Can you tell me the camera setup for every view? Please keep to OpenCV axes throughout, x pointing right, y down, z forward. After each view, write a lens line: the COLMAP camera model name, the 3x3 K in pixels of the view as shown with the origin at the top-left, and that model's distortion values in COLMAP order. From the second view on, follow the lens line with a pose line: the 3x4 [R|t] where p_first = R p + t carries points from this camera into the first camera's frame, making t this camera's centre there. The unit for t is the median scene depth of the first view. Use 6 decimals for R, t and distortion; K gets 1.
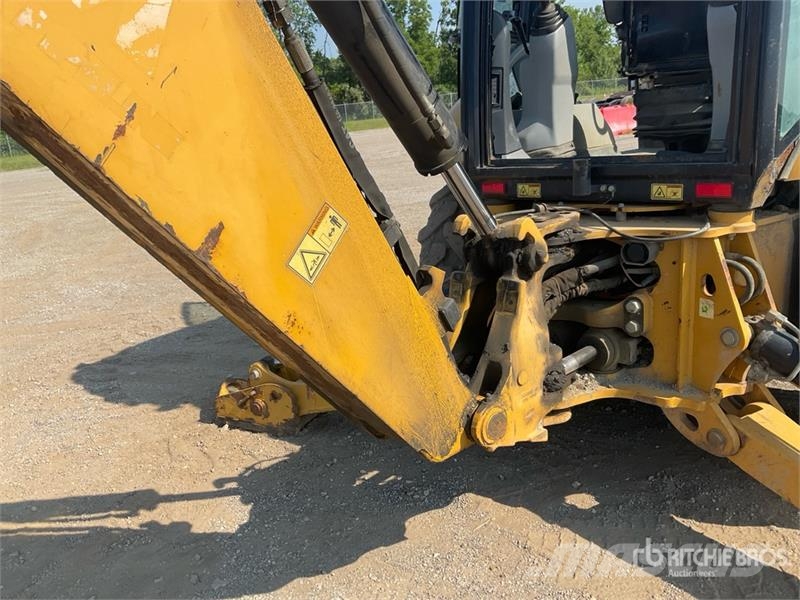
lens RADIAL K [[662.8, 0, 400.2], [0, 662.8, 301.7], [0, 0, 1]] dist [0.056054, -0.112151]
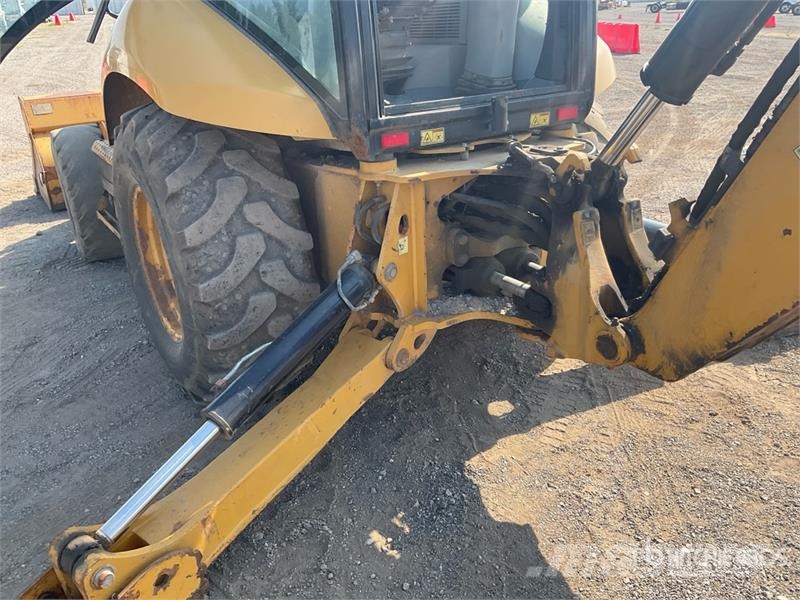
lens RADIAL K [[648.1, 0, 395.8], [0, 648.1, 299.1], [0, 0, 1]] dist [0.066448, -0.122478]
pose [[0.228678, -0.317919, 0.920127, -0.820287], [0.275493, 0.927669, 0.252058, -0.222722], [-0.933708, 0.195849, 0.299722, 0.910575]]
